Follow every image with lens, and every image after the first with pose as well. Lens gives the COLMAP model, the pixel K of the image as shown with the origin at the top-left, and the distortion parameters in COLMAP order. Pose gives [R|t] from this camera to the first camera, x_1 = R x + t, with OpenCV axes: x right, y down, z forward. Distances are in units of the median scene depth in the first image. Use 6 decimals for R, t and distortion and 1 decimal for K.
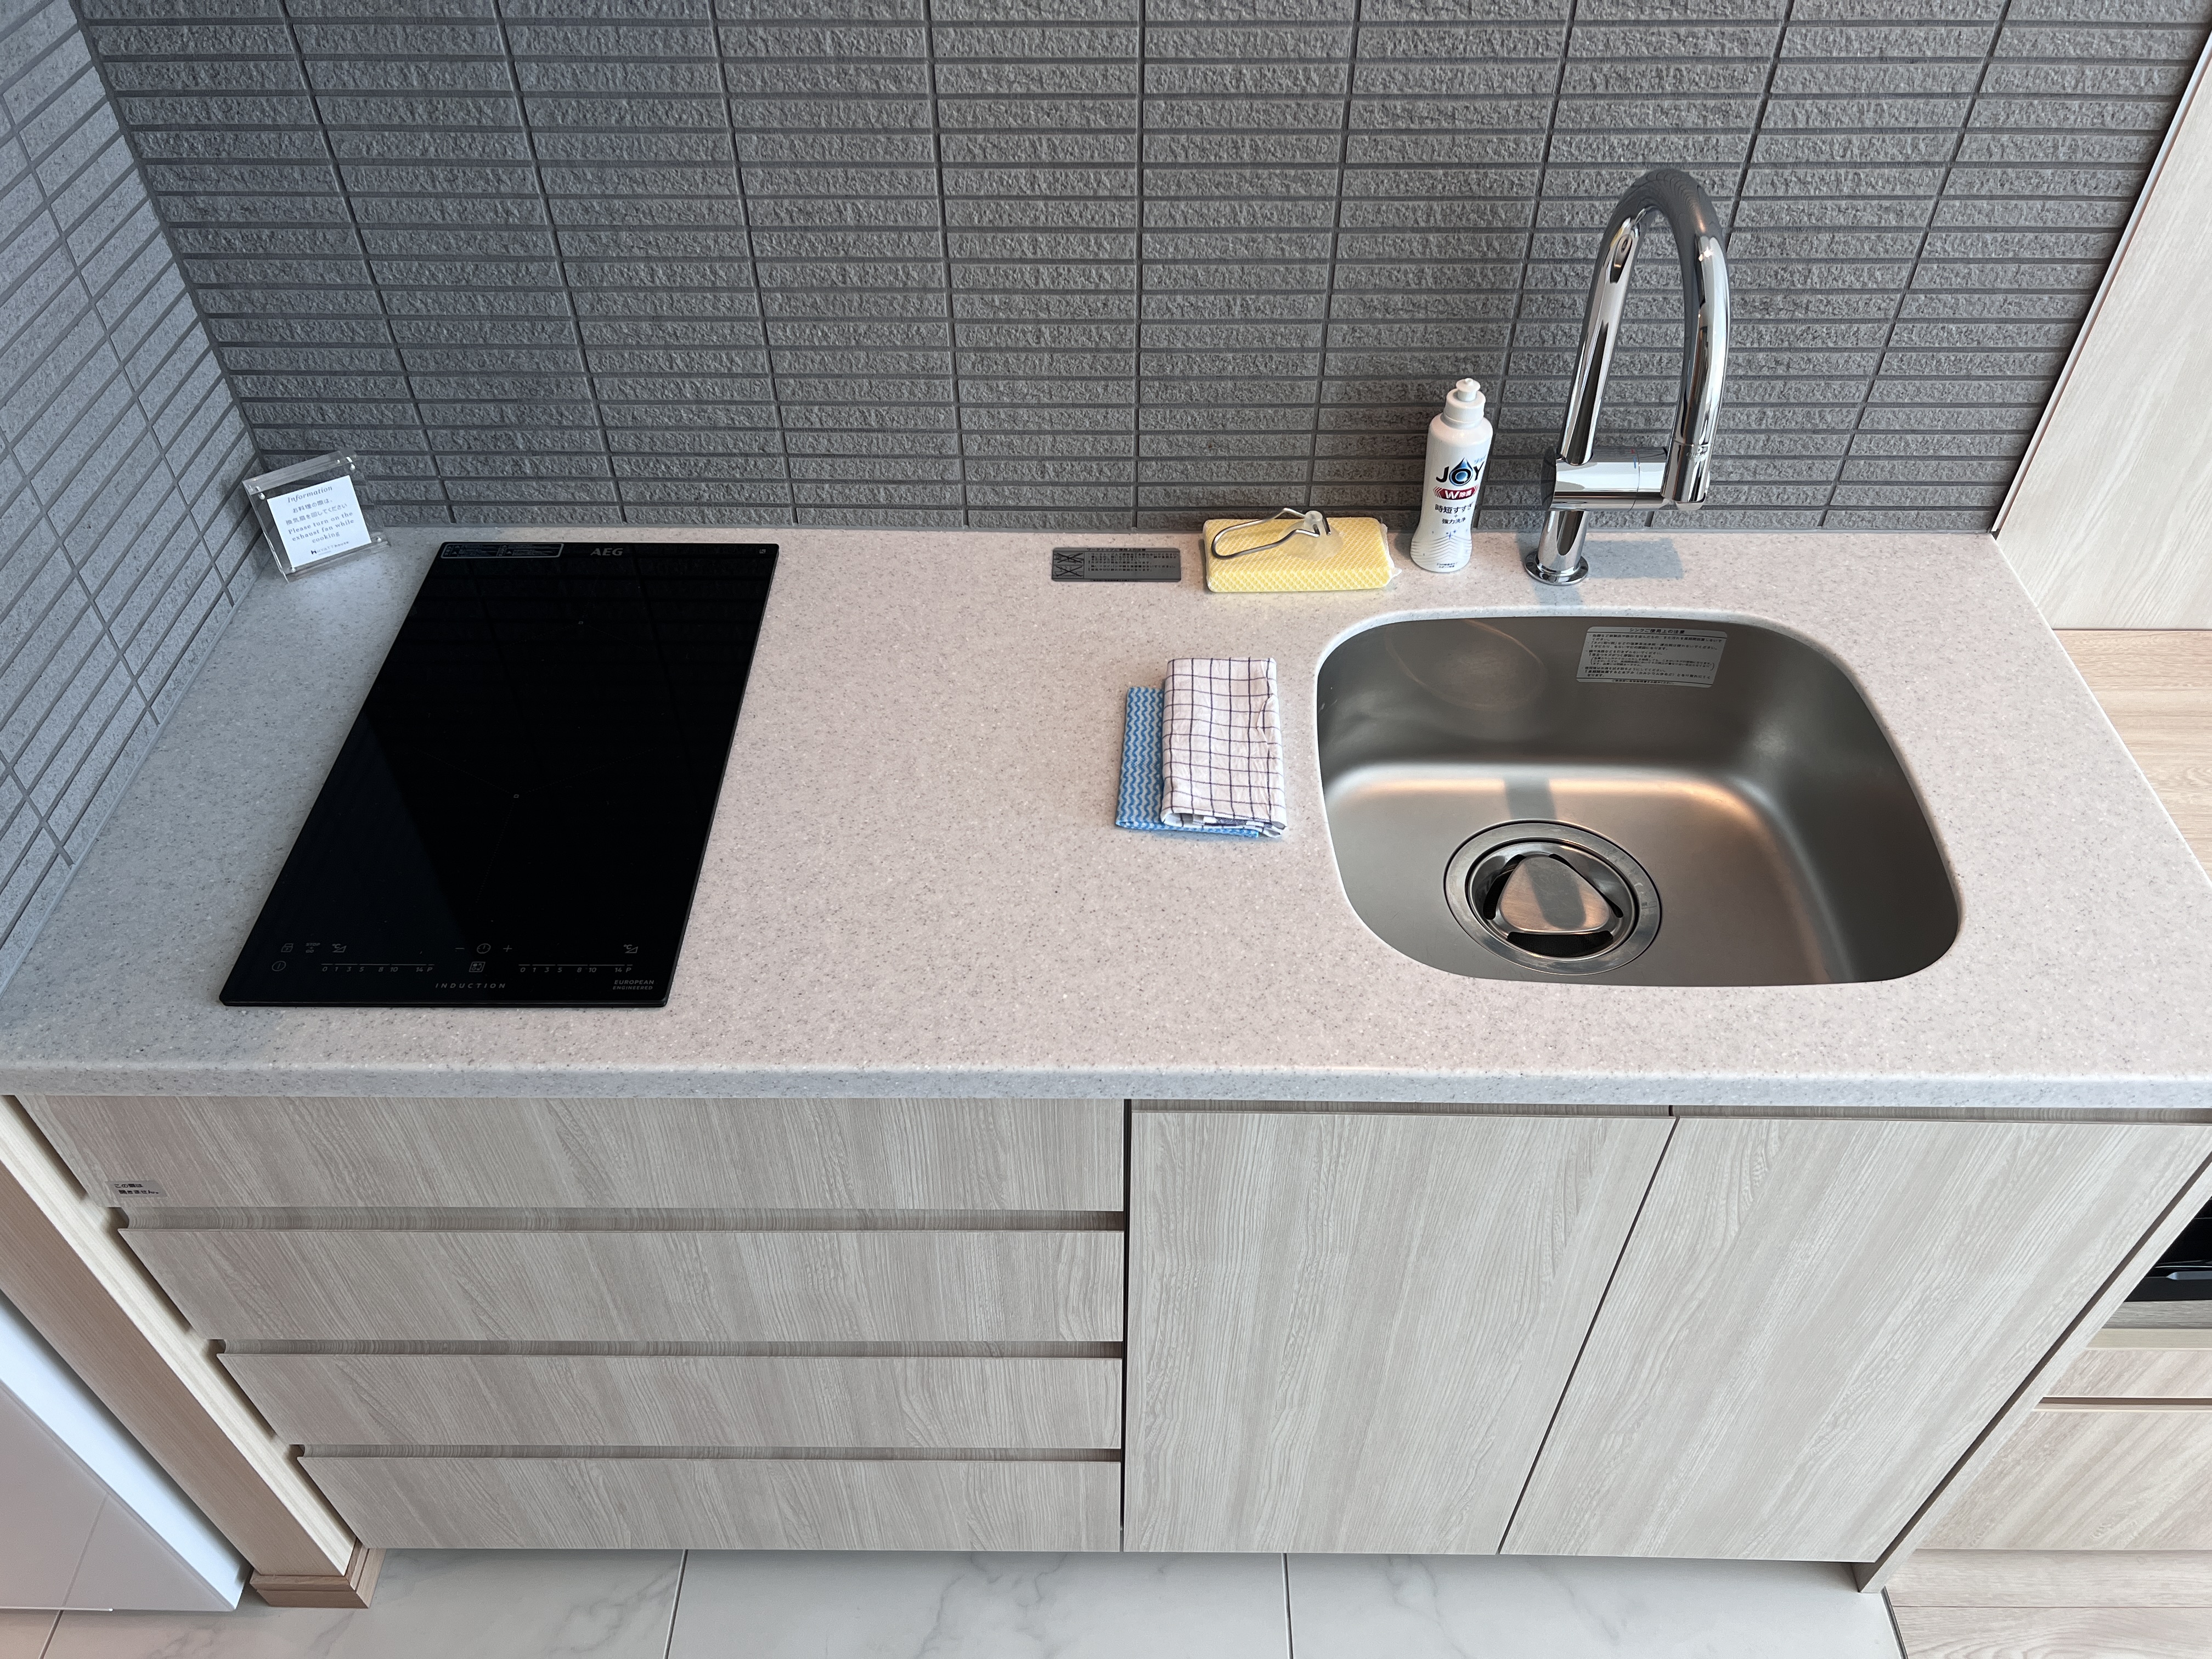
lens RADIAL K [[1668.8, 0, 1109.4], [0, 1668.8, 828.5], [0, 0, 1]] dist [0.041414, -0.052197]
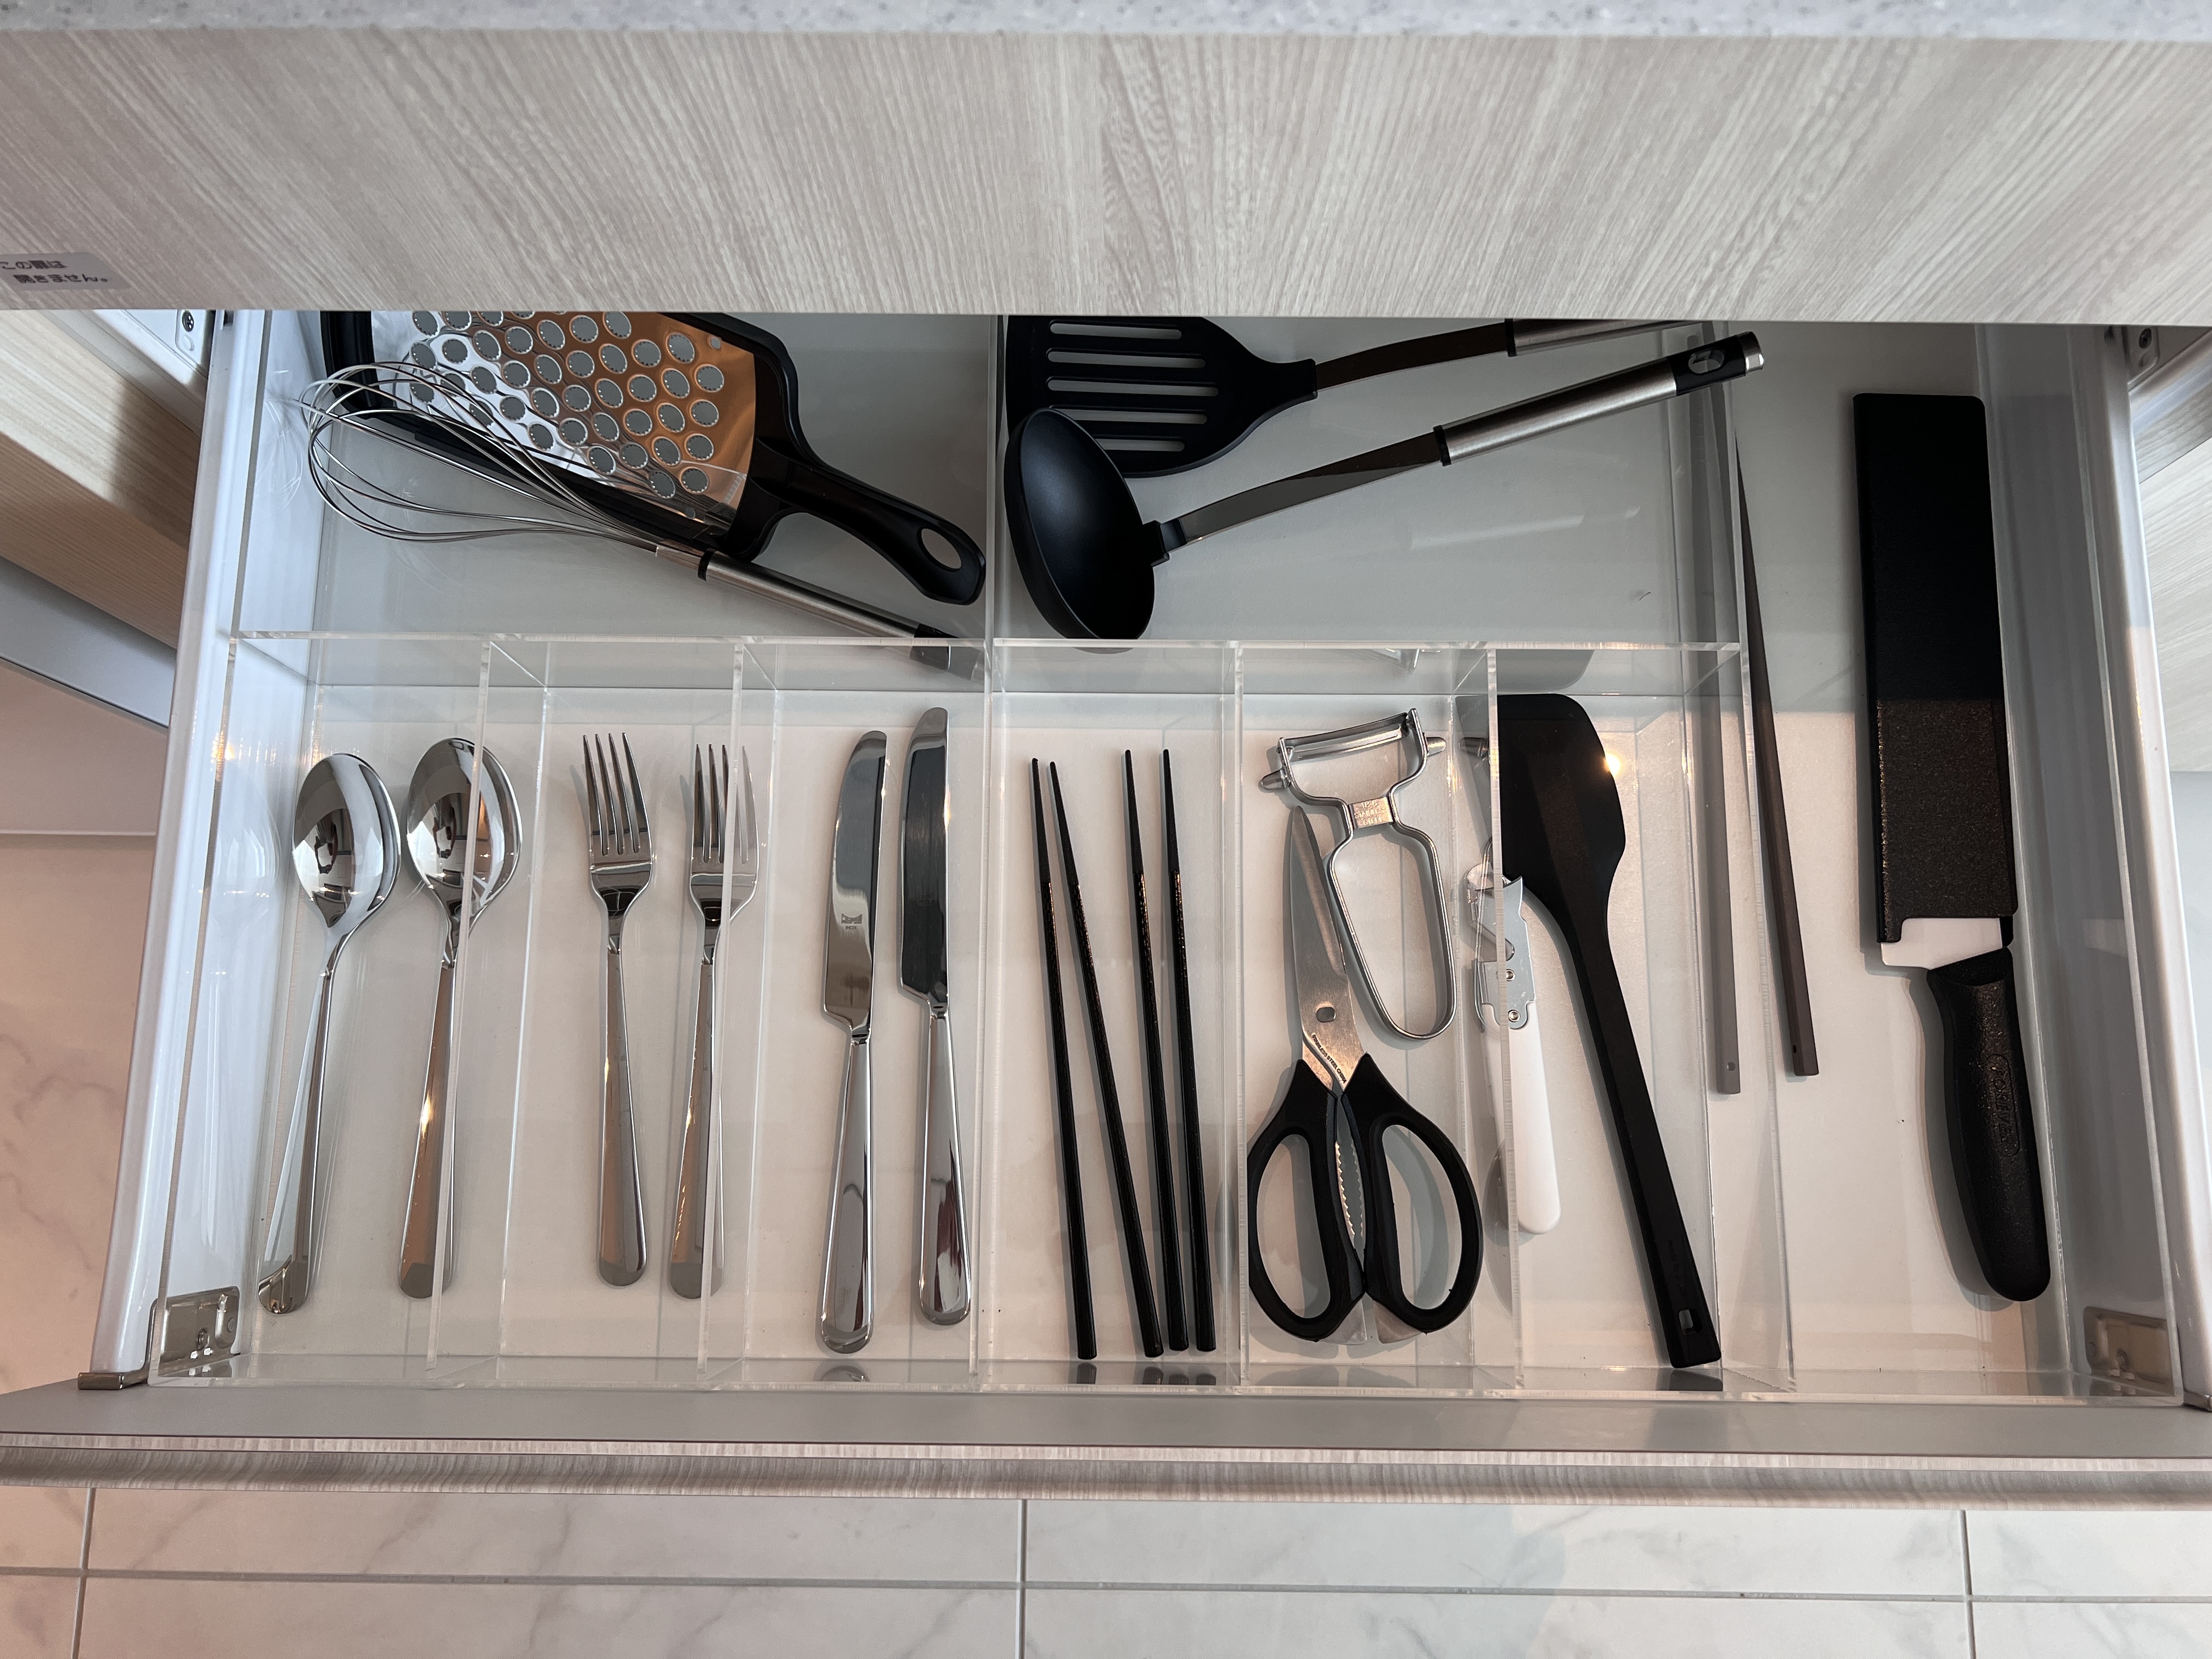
lens RADIAL K [[1668.8, 0, 1105.8], [0, 1668.8, 832.2], [0, 0, 1]] dist [0.041414, -0.052197]
pose [[0.999877, 0.003412, -0.015312, -0.328100], [0.005855, 0.824382, 0.566003, 0.099352], [0.014554, -0.566023, 0.824261, 0.615279]]
